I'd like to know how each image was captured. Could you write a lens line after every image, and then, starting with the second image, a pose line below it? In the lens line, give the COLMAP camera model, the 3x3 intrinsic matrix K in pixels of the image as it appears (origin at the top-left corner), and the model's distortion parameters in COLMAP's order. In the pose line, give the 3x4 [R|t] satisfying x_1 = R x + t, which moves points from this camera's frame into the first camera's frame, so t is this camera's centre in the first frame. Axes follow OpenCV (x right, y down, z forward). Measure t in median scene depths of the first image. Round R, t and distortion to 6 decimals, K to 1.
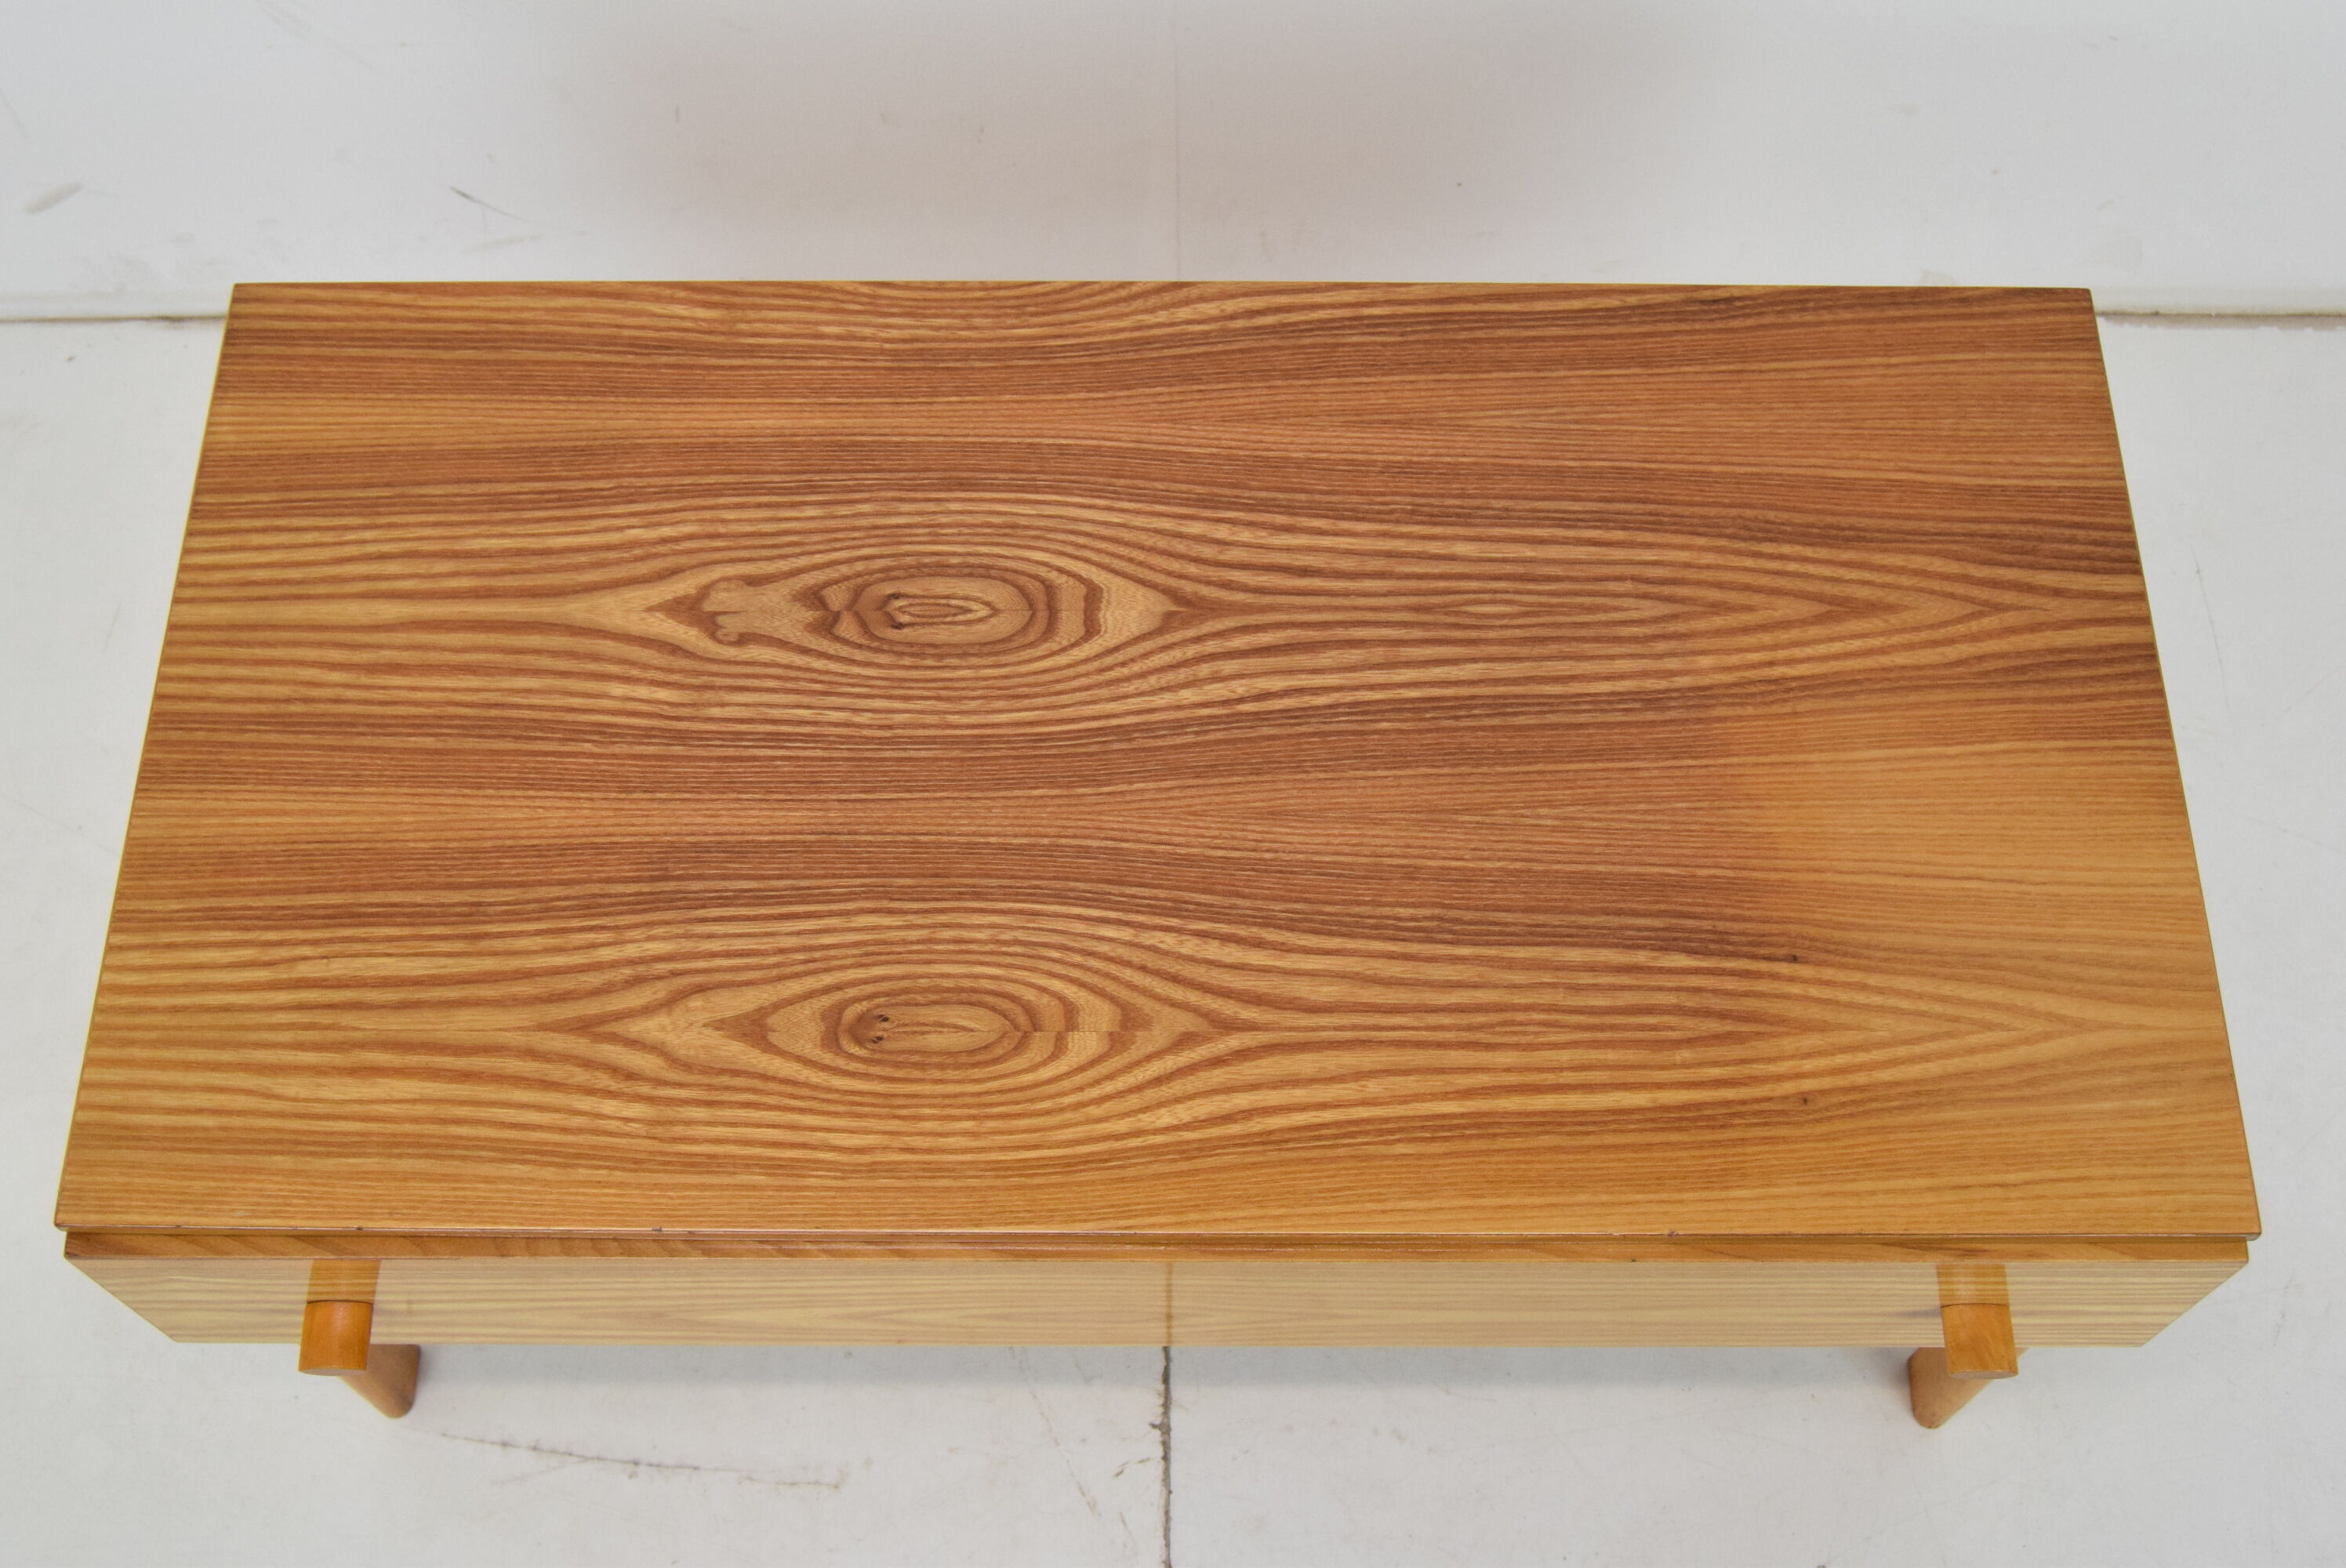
lens RADIAL K [[2654.0, 0, 1173.0], [0, 2654.0, 784.0], [0, 0, 1]] dist [-0.059293, 0.010089]
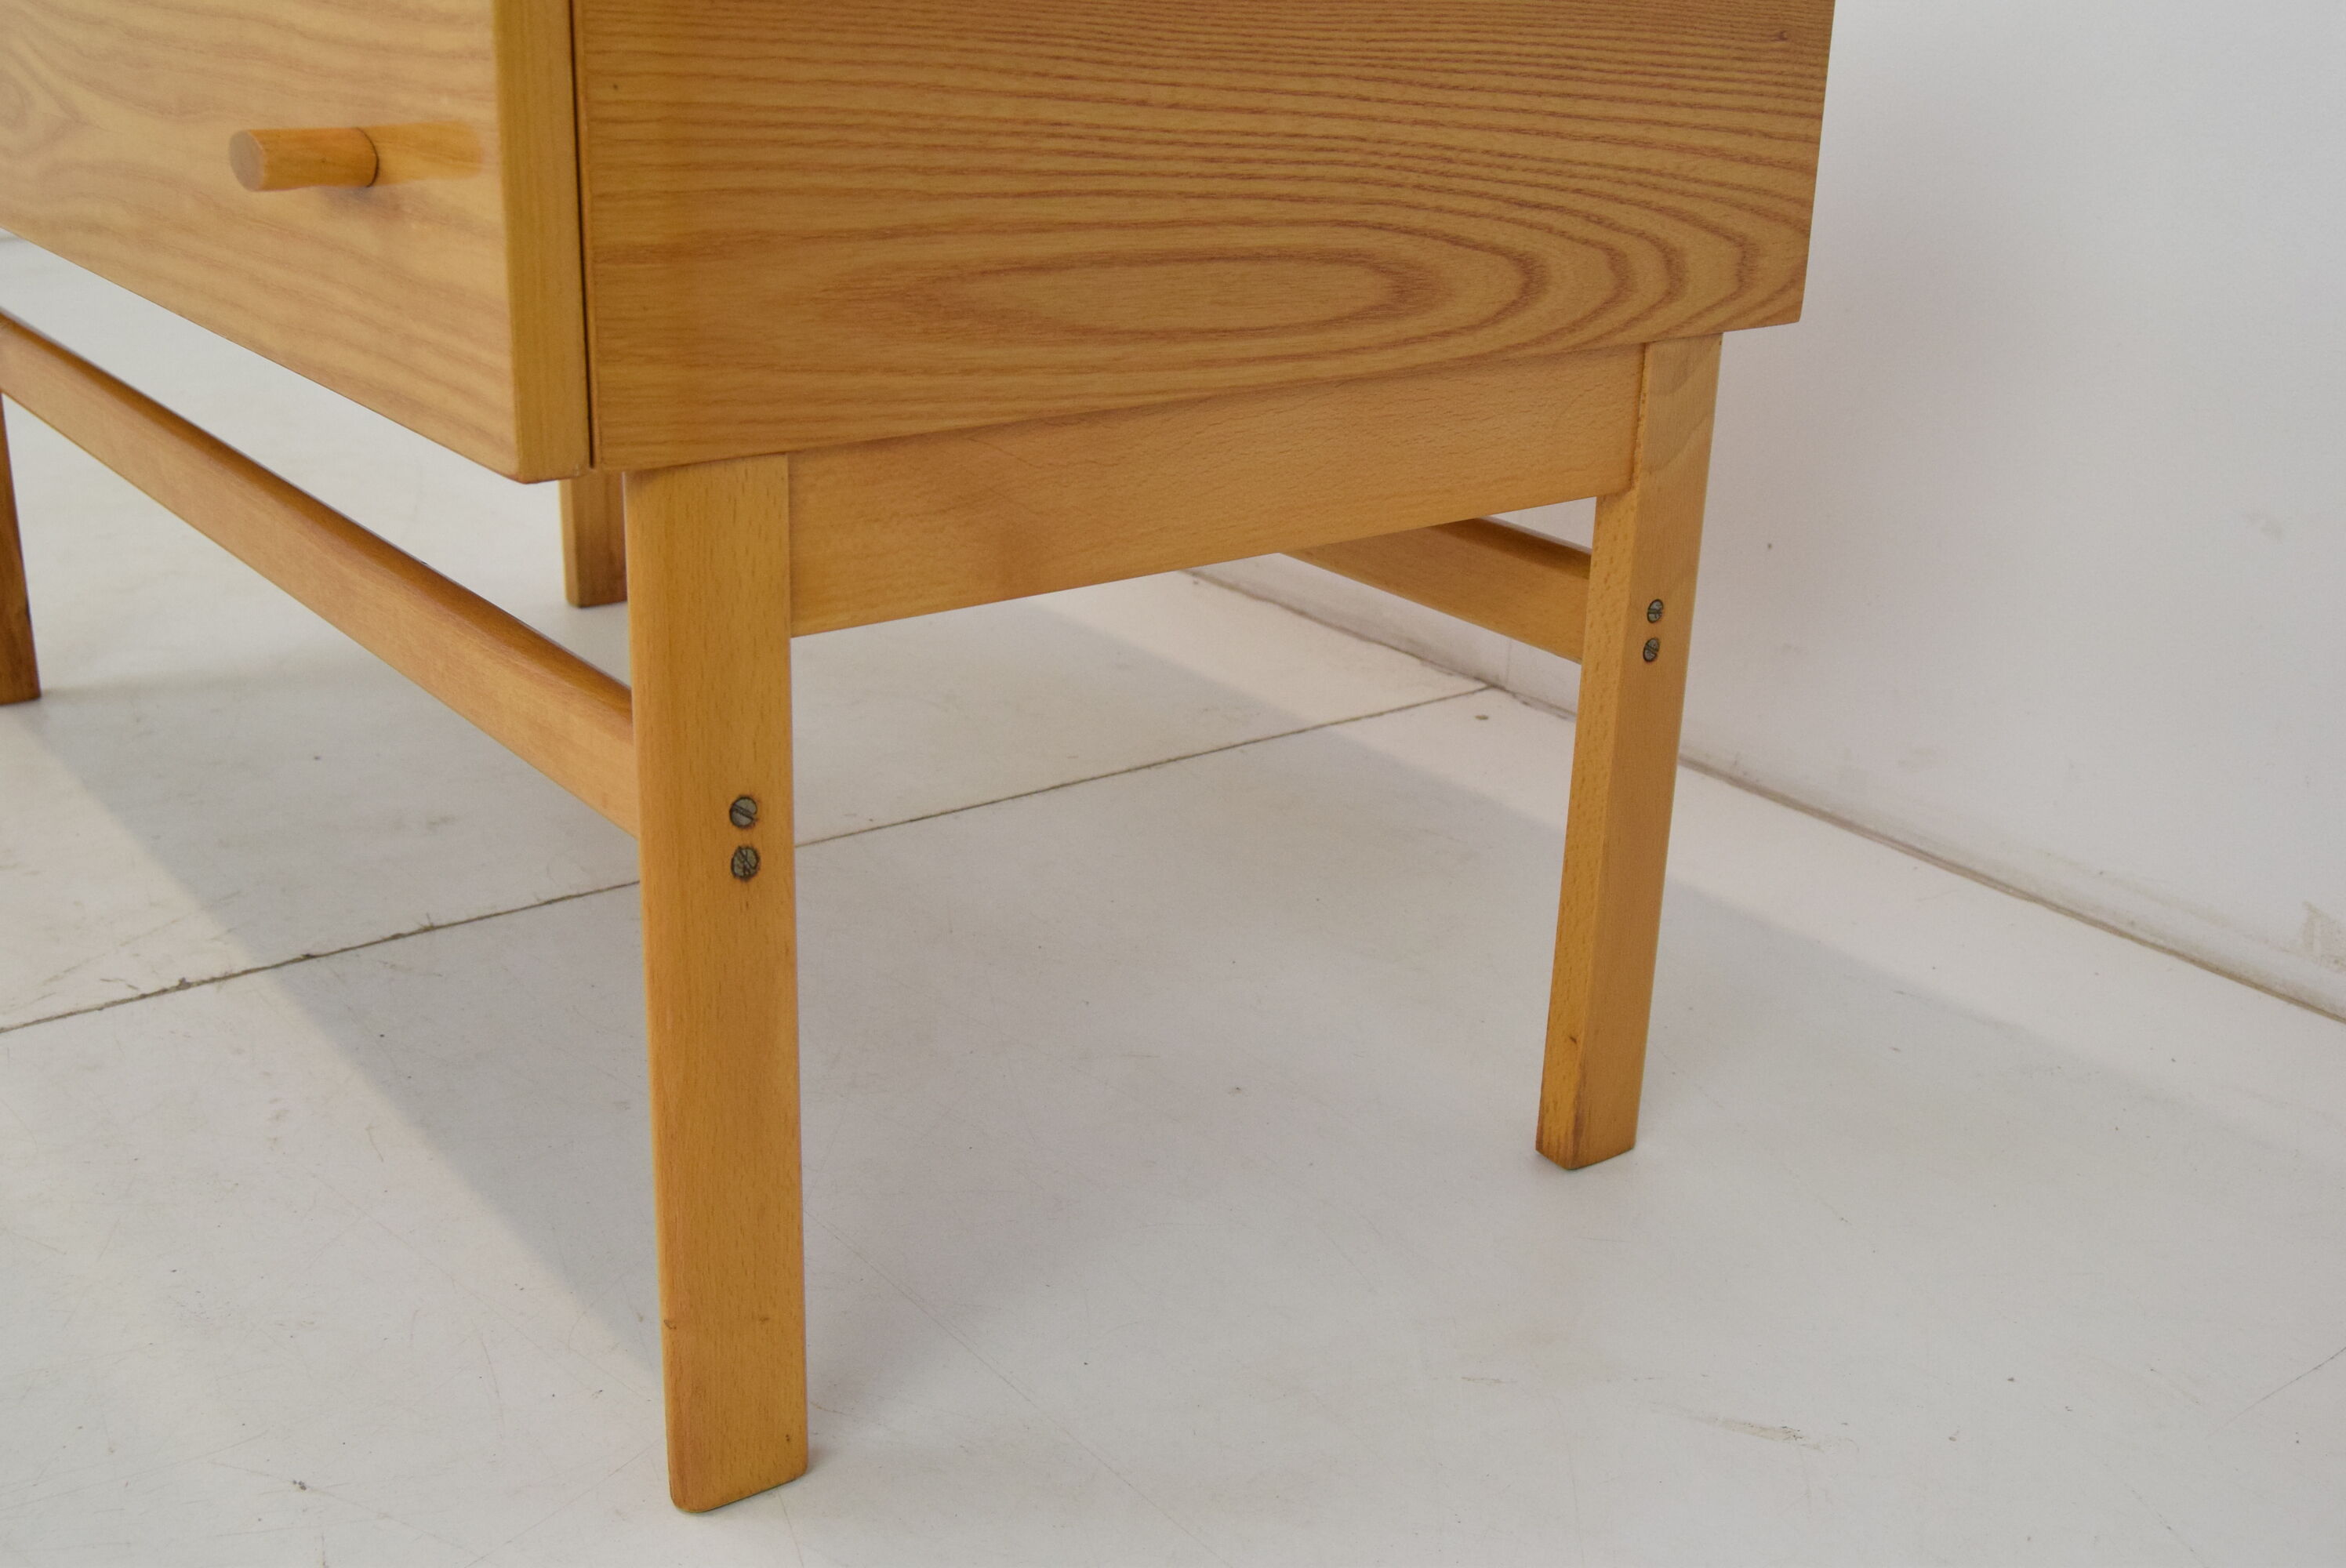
lens RADIAL K [[2525.8, 0, 1173.0], [0, 2525.8, 784.0], [0, 0, 1]] dist [-0.069753, 0.030830]
pose [[0.612767, 0.297757, -0.732023, 0.873604], [-0.723593, 0.583785, -0.368250, 0.354763], [0.317694, 0.755338, 0.573179, 0.826348]]
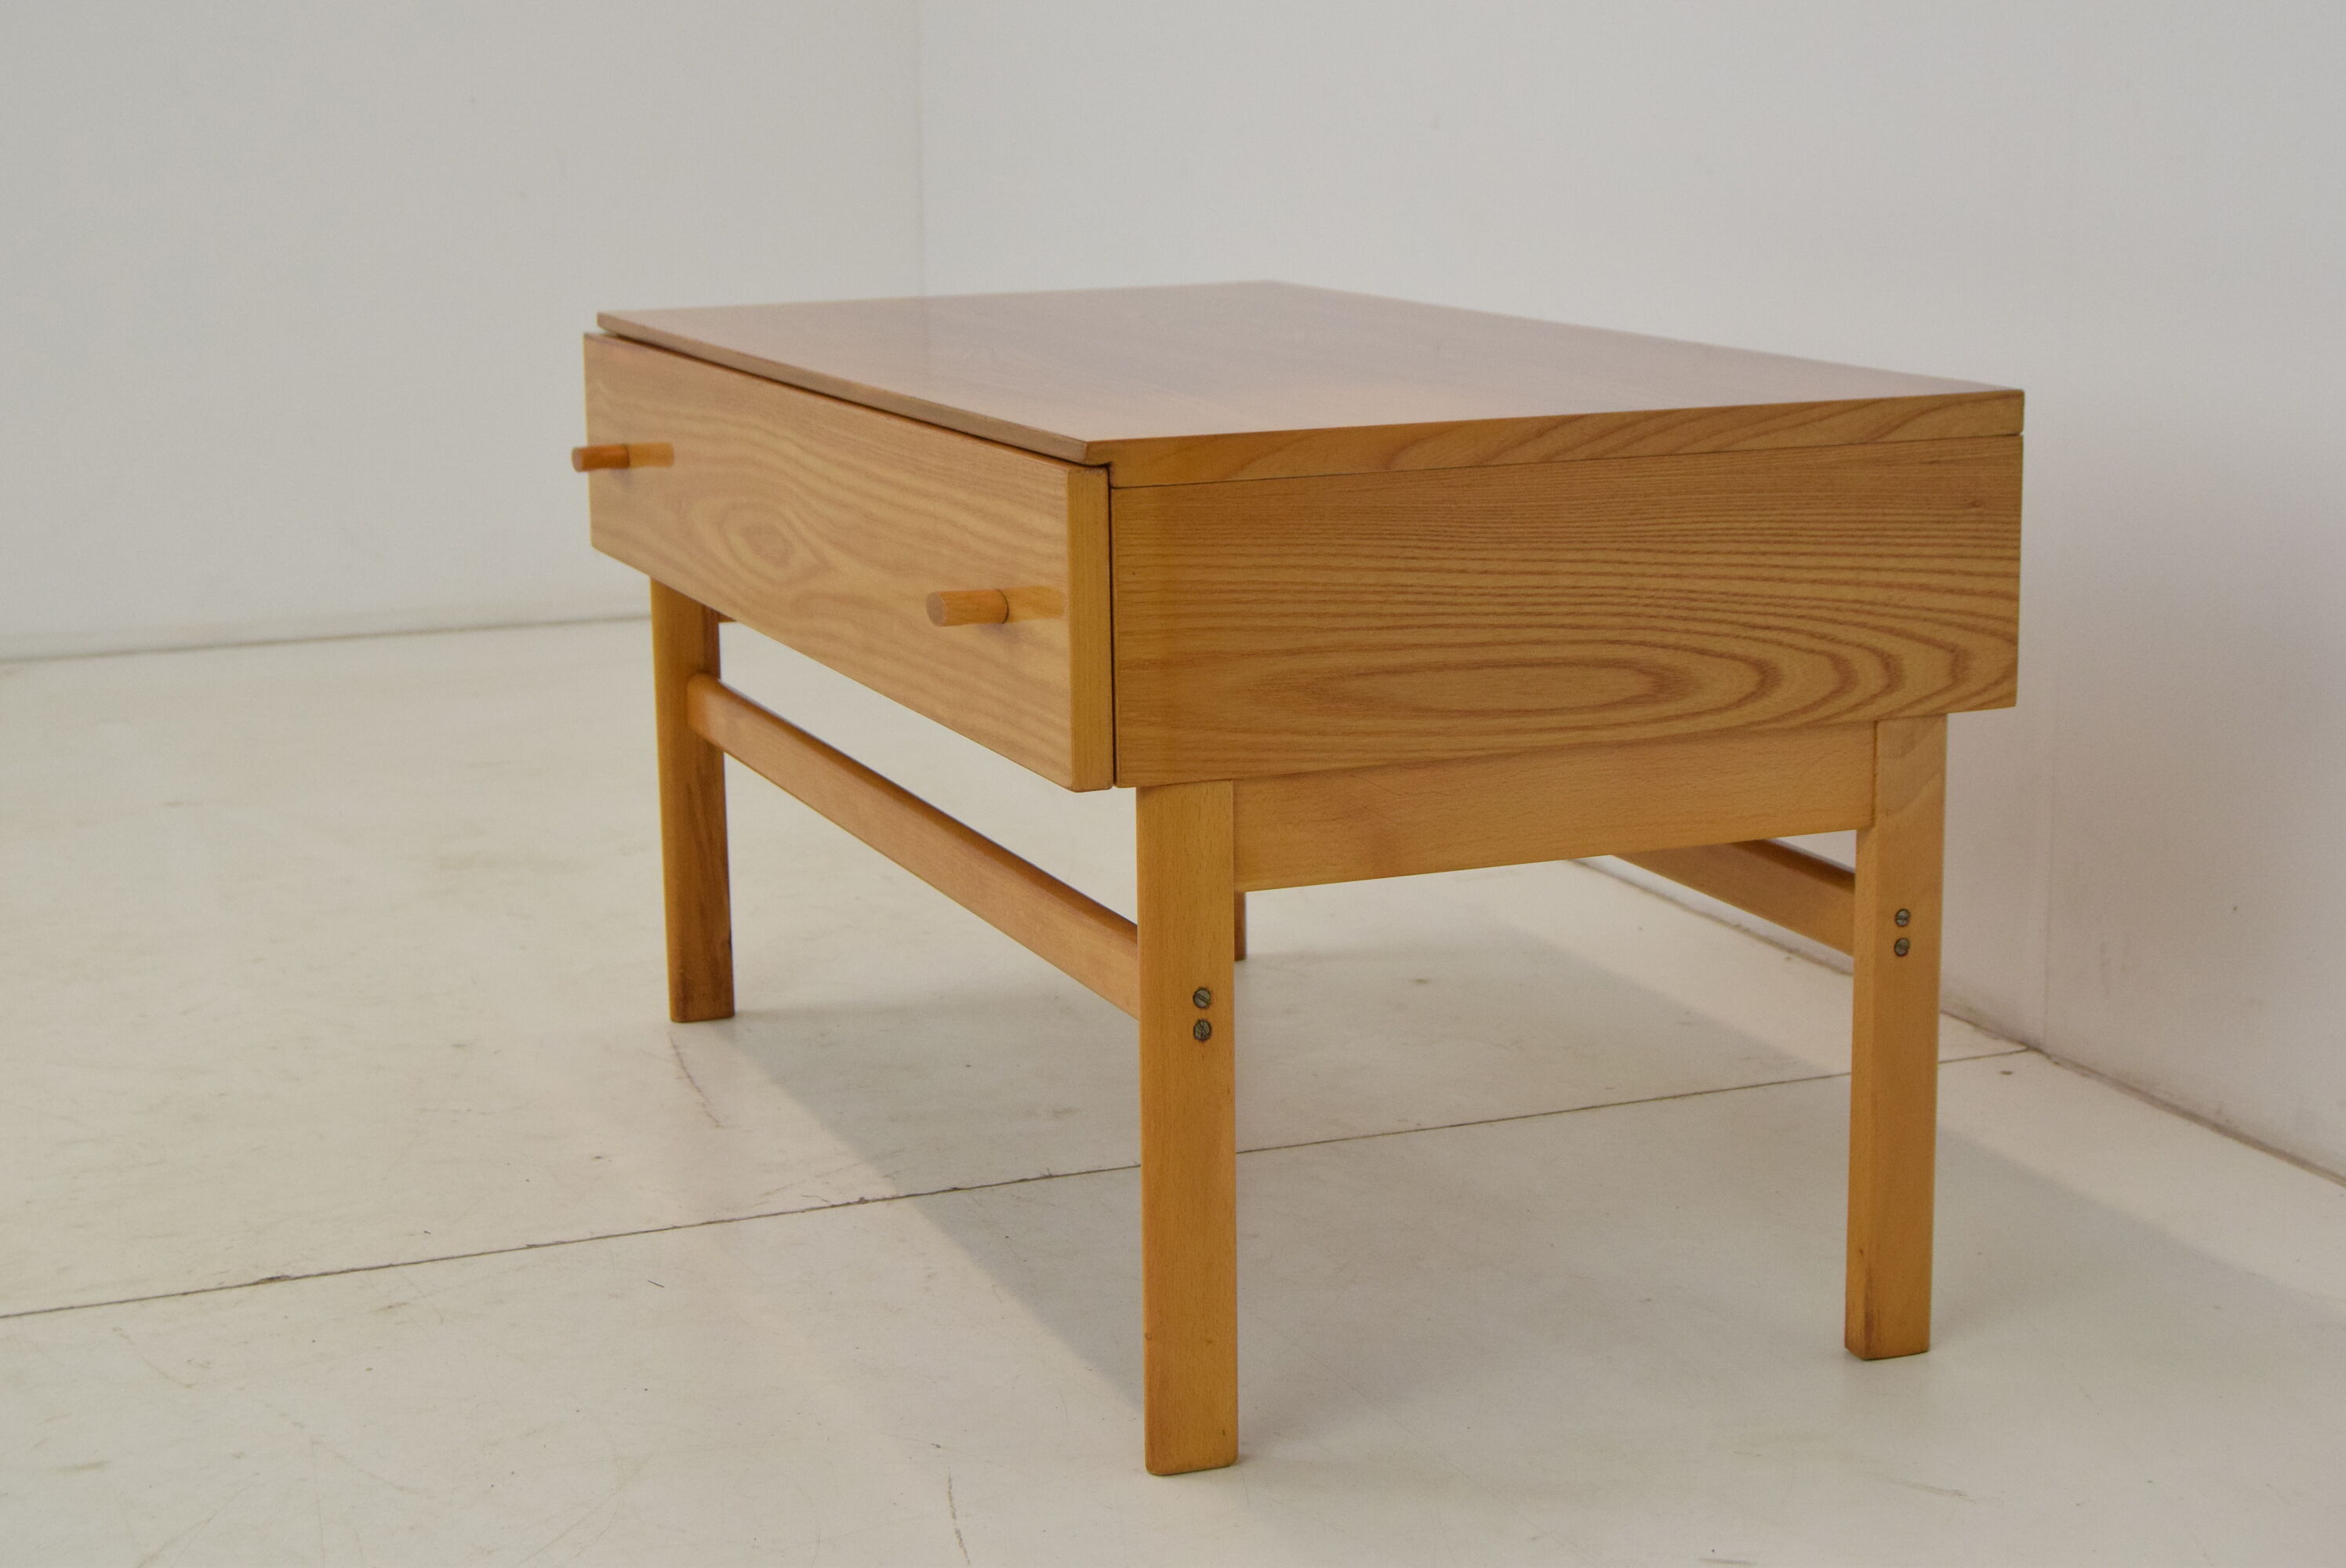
lens RADIAL K [[3755.3, 0, 1173.0], [0, 3755.3, 784.0], [0, 0, 1]] dist [-0.025902, 0.093280]
pose [[0.375880, 0.179126, -0.909191, 1.671356], [-0.826213, 0.509075, -0.241279, 0.528670], [0.419627, 0.841877, 0.339347, 0.575459]]
